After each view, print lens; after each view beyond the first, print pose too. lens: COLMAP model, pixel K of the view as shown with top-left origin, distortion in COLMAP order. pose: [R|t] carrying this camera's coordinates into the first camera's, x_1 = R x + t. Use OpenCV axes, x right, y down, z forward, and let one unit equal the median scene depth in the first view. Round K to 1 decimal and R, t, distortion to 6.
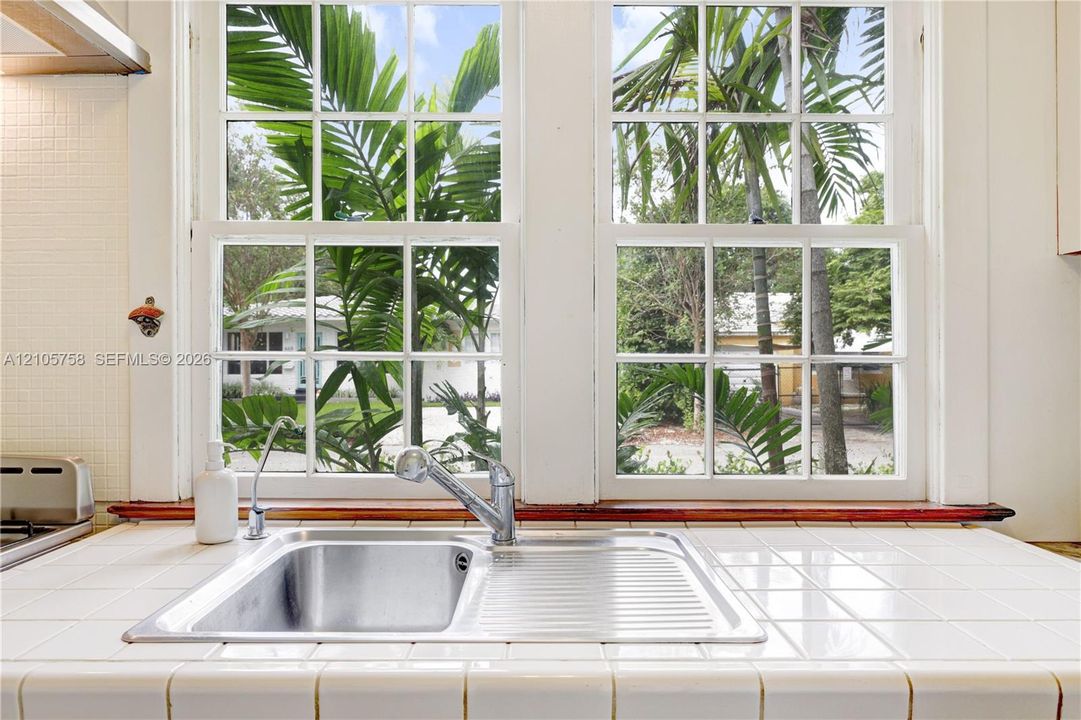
lens RADIAL K [[675.2, 0, 540.5], [0, 675.2, 360.0], [0, 0, 1]] dist [0.008980, 0.001409]
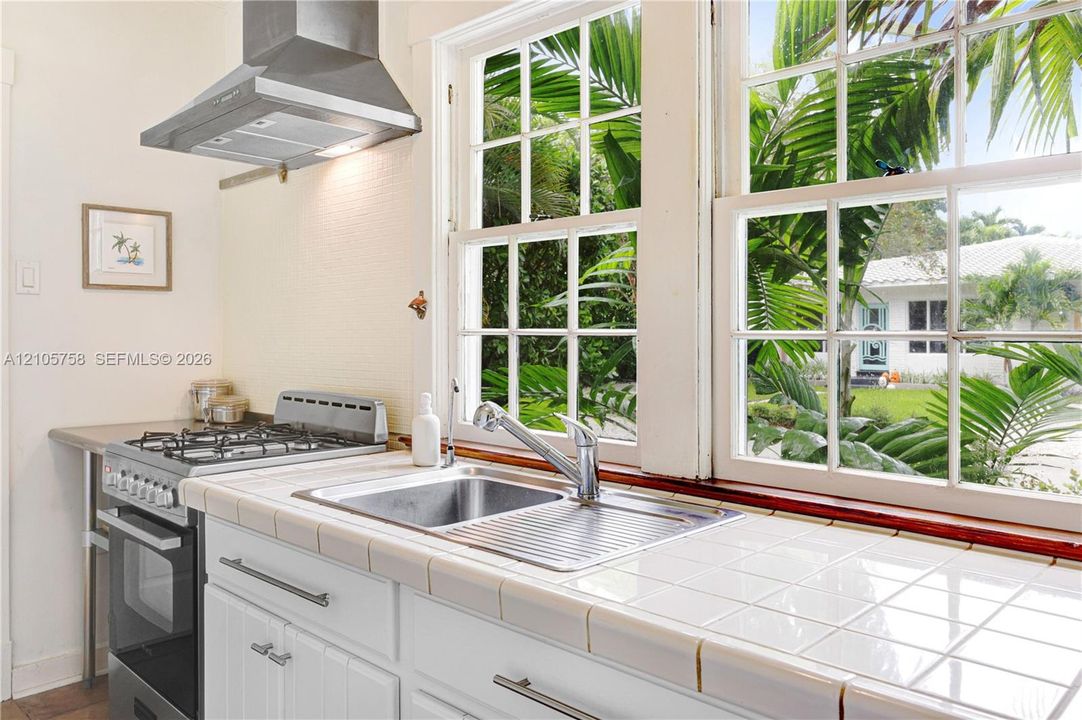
lens RADIAL K [[792.9, 0, 541.1], [0, 792.9, 338.2], [0, 0, 1]] dist [0.000801, -0.001044]
pose [[0.720966, 0.004100, -0.692958, 0.740428], [-0.001535, 0.999989, 0.004320, -0.002394], [0.692968, -0.002051, 0.720965, -0.012664]]
